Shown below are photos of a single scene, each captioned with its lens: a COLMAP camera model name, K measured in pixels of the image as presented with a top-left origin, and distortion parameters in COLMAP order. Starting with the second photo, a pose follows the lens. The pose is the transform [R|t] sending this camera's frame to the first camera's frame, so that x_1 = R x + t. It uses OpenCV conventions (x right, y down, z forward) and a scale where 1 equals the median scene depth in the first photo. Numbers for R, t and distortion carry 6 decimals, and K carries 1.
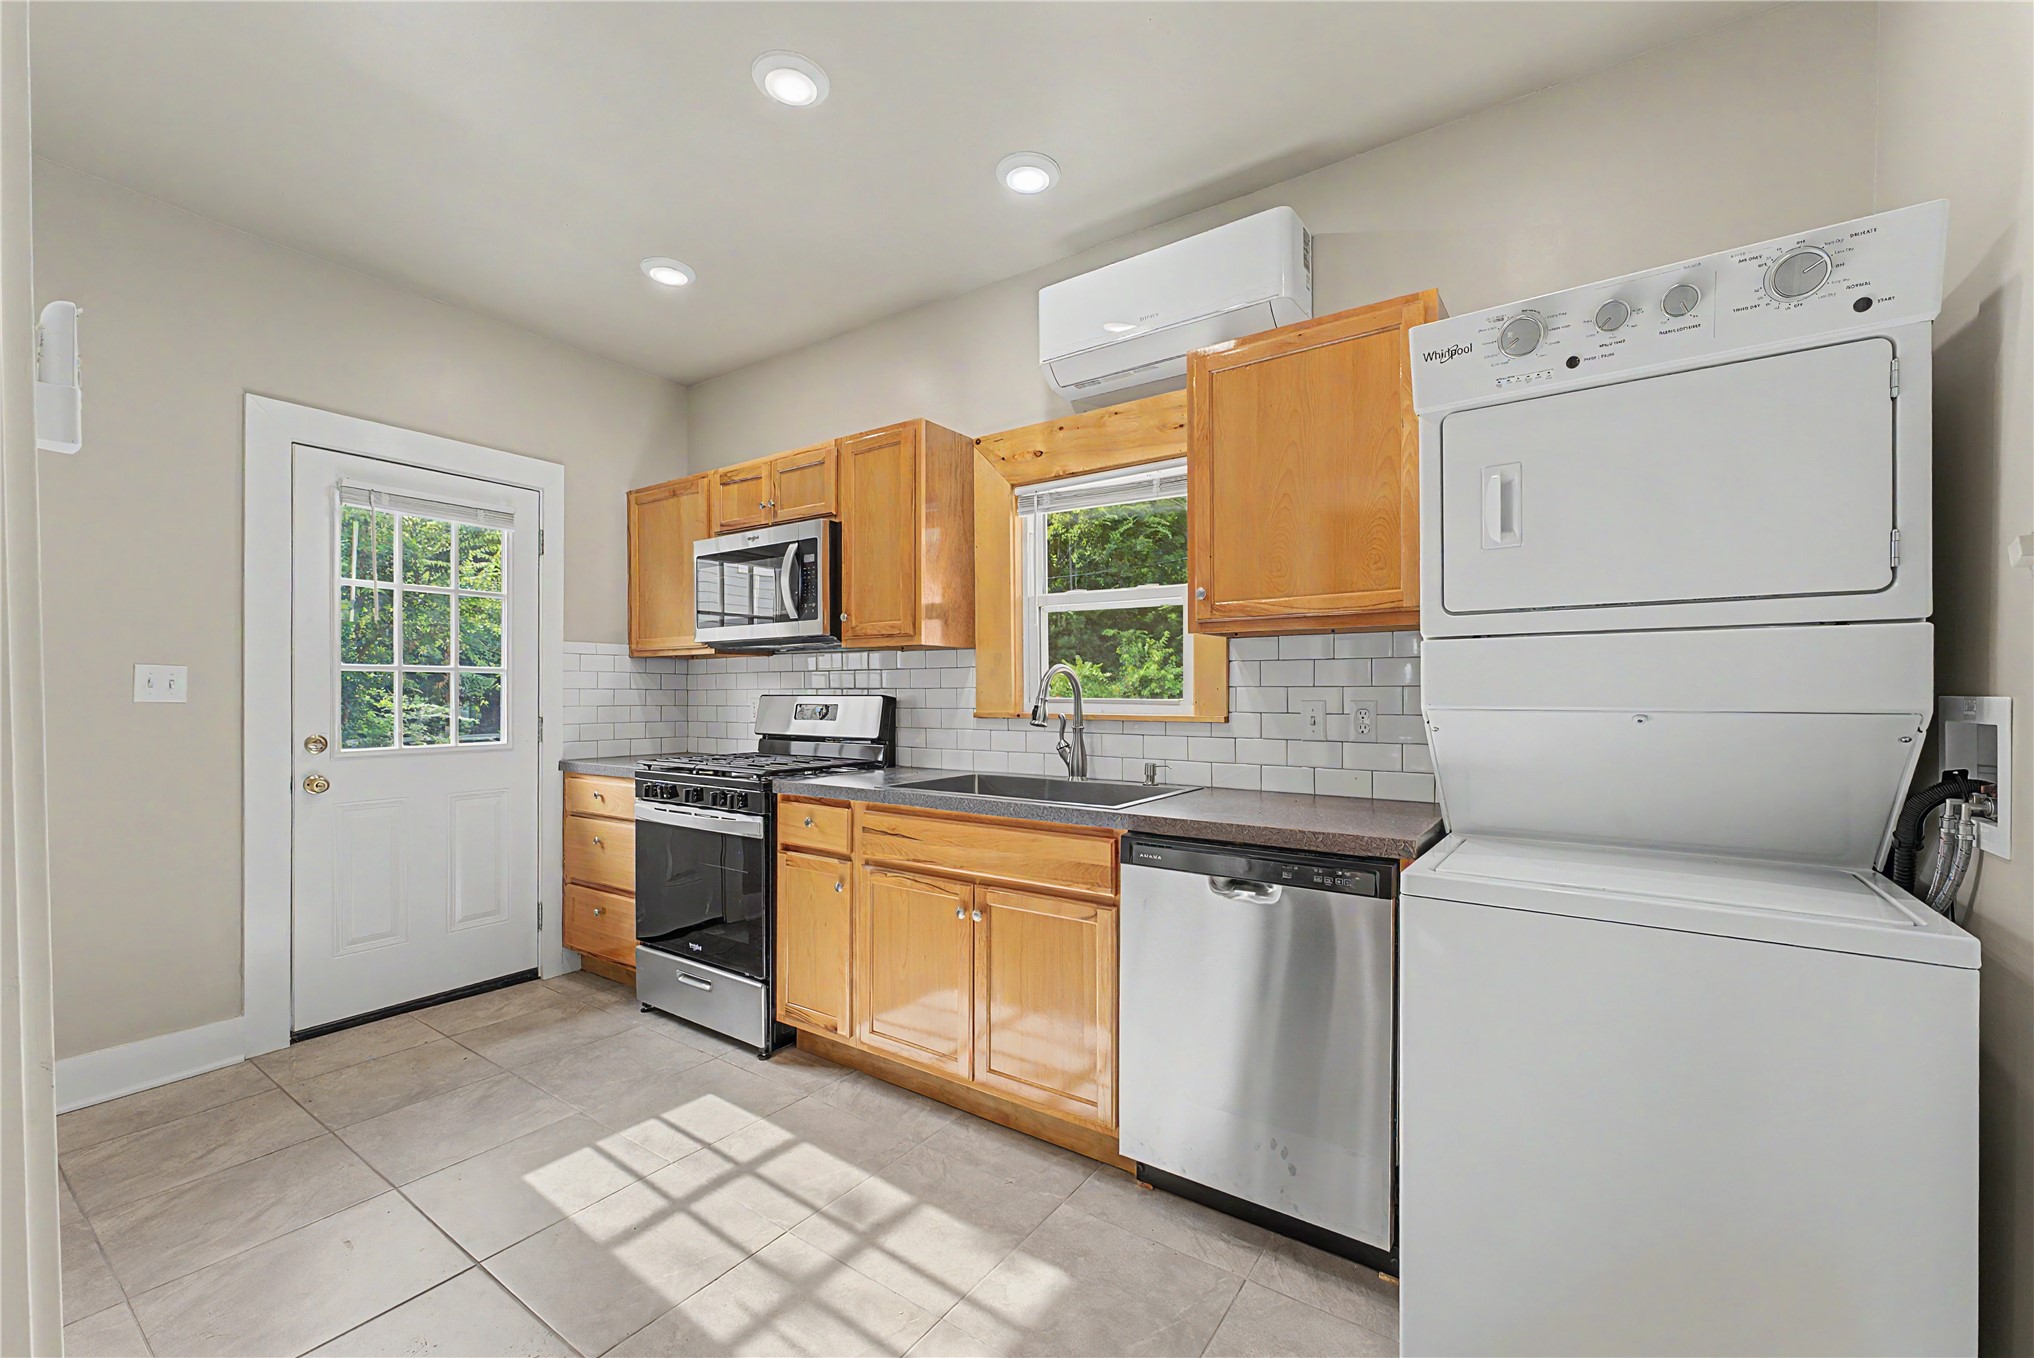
lens RADIAL K [[827.8, 0, 1020.5], [0, 827.8, 696.3], [0, 0, 1]] dist [0.001770, -0.000045]
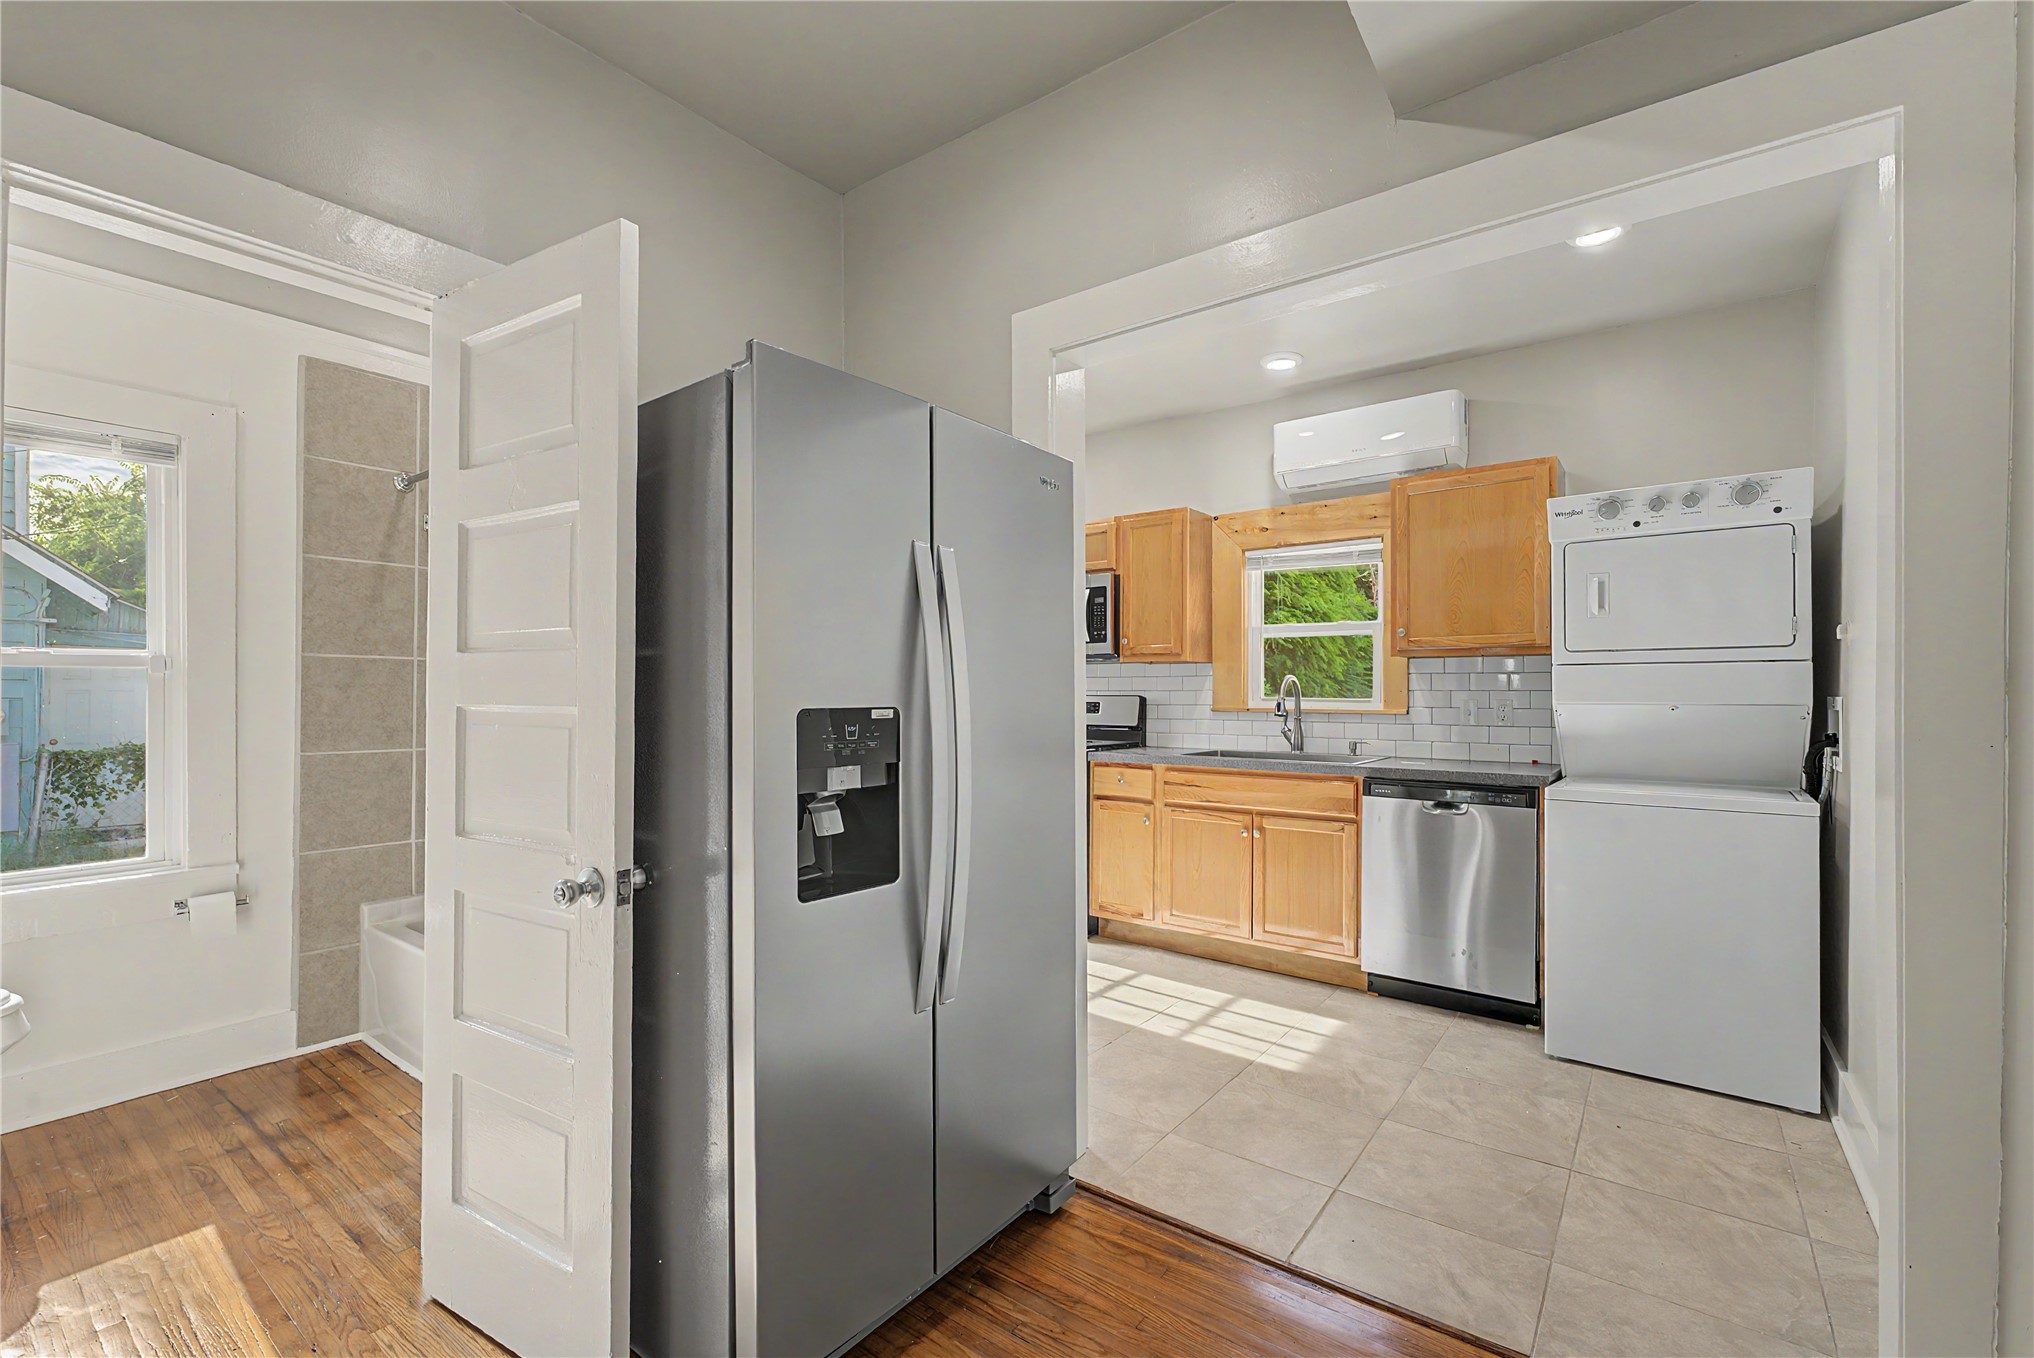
lens RADIAL K [[873.7, 0, 1017.7], [0, 873.7, 688.8], [0, 0, 1]] dist [-0.002085, -0.000040]
pose [[0.998989, 0.005073, -0.044670, -0.383769], [-0.005619, 0.999911, -0.012112, 0.008366], [0.044605, 0.012350, 0.998928, -0.613952]]
